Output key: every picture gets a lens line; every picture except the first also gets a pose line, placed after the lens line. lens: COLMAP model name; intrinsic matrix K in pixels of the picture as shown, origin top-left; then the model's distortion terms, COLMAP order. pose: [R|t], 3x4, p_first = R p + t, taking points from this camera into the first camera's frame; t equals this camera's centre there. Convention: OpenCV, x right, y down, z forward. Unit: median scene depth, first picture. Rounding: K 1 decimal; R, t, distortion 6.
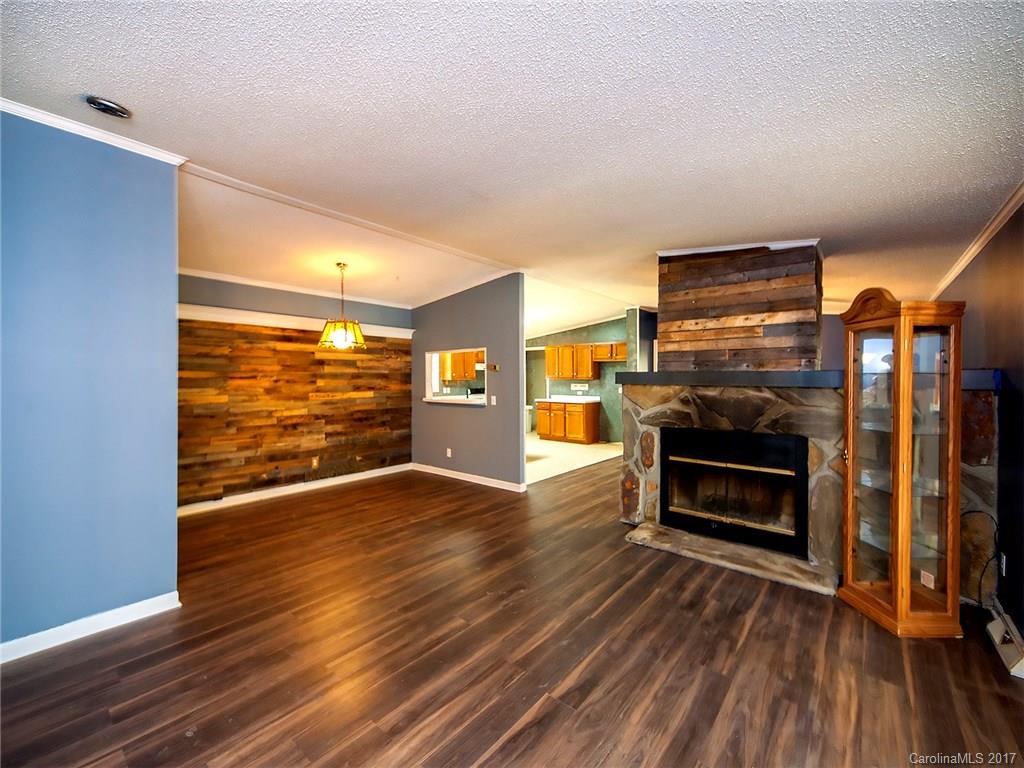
lens RADIAL K [[420.2, 0, 503.3], [0, 420.2, 380.4], [0, 0, 1]] dist [0.020604, -0.000069]
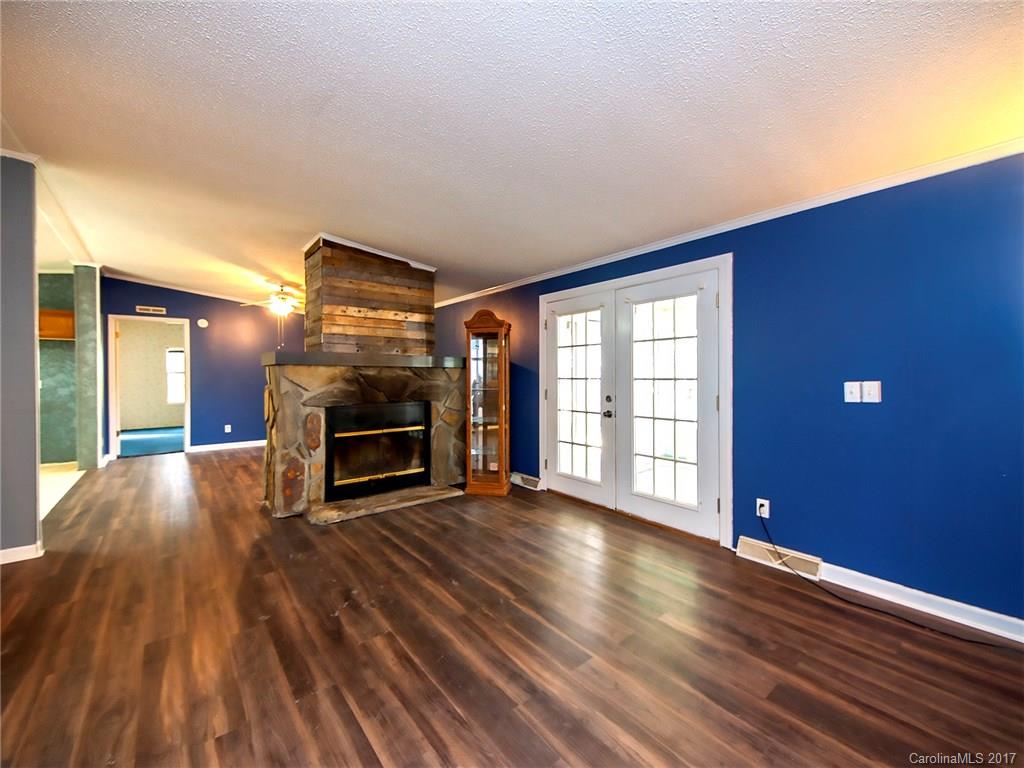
lens RADIAL K [[420.2, 0, 503.3], [0, 420.2, 380.4], [0, 0, 1]] dist [0.020604, -0.000069]
pose [[0.194185, -0.009395, 0.980920, -0.600835], [0.008329, 0.999934, 0.007929, 0.046453], [-0.980930, 0.006630, 0.194250, 0.423146]]
